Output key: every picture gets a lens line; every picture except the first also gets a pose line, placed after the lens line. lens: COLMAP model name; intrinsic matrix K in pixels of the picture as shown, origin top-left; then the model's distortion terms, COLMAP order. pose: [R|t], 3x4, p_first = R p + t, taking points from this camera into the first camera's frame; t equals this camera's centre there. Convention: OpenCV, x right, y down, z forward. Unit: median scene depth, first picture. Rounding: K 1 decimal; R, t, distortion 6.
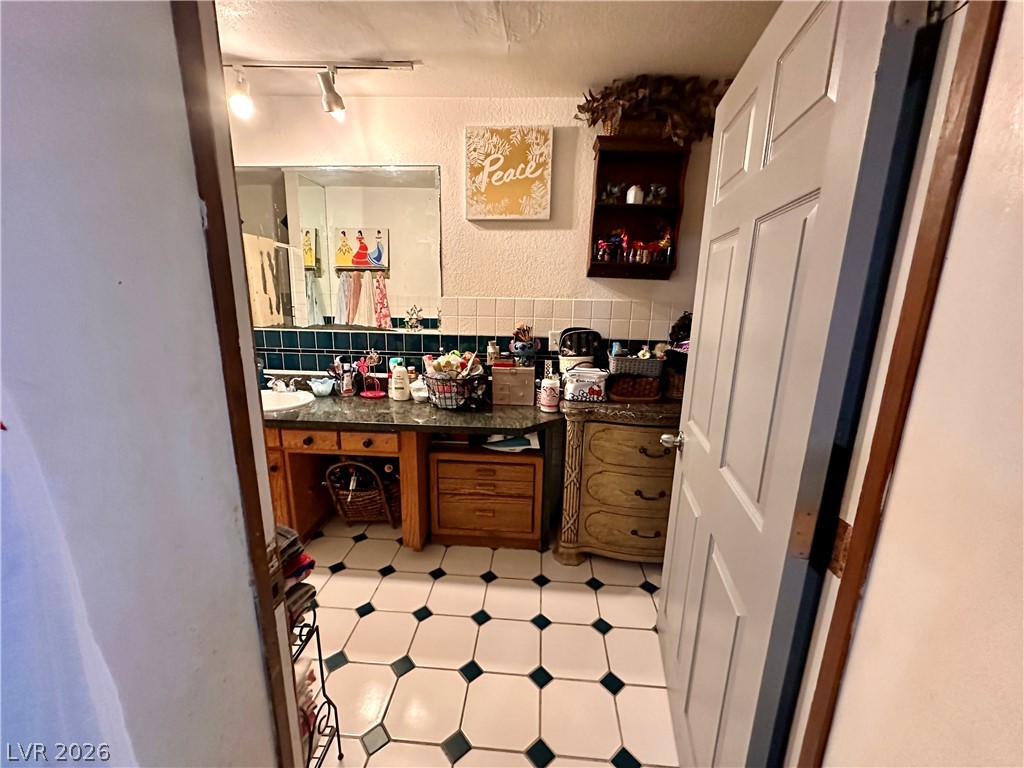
lens RADIAL K [[410.6, 0, 509.5], [0, 410.6, 383.9], [0, 0, 1]] dist [-0.001388, 0.000263]
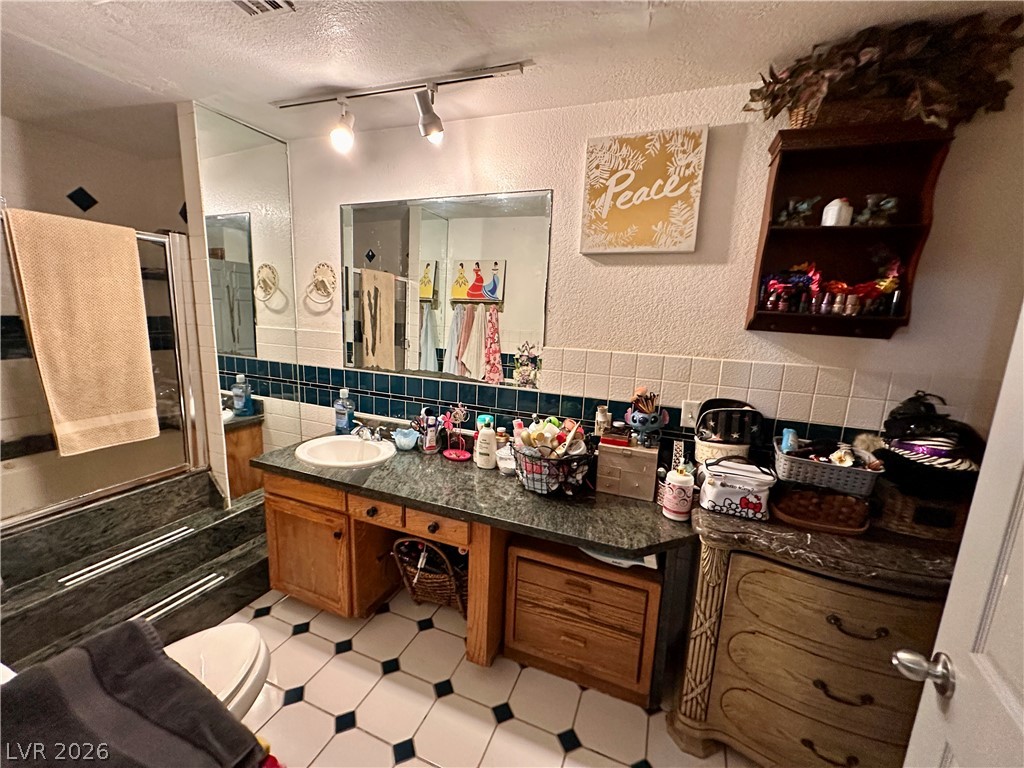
lens RADIAL K [[410.6, 0, 509.5], [0, 410.6, 383.9], [0, 0, 1]] dist [-0.001388, 0.000263]
pose [[0.954048, 0.071578, -0.290979, 0.013597], [-0.086673, 0.995461, -0.039306, -0.110490], [0.286845, 0.062720, 0.955922, 0.226252]]
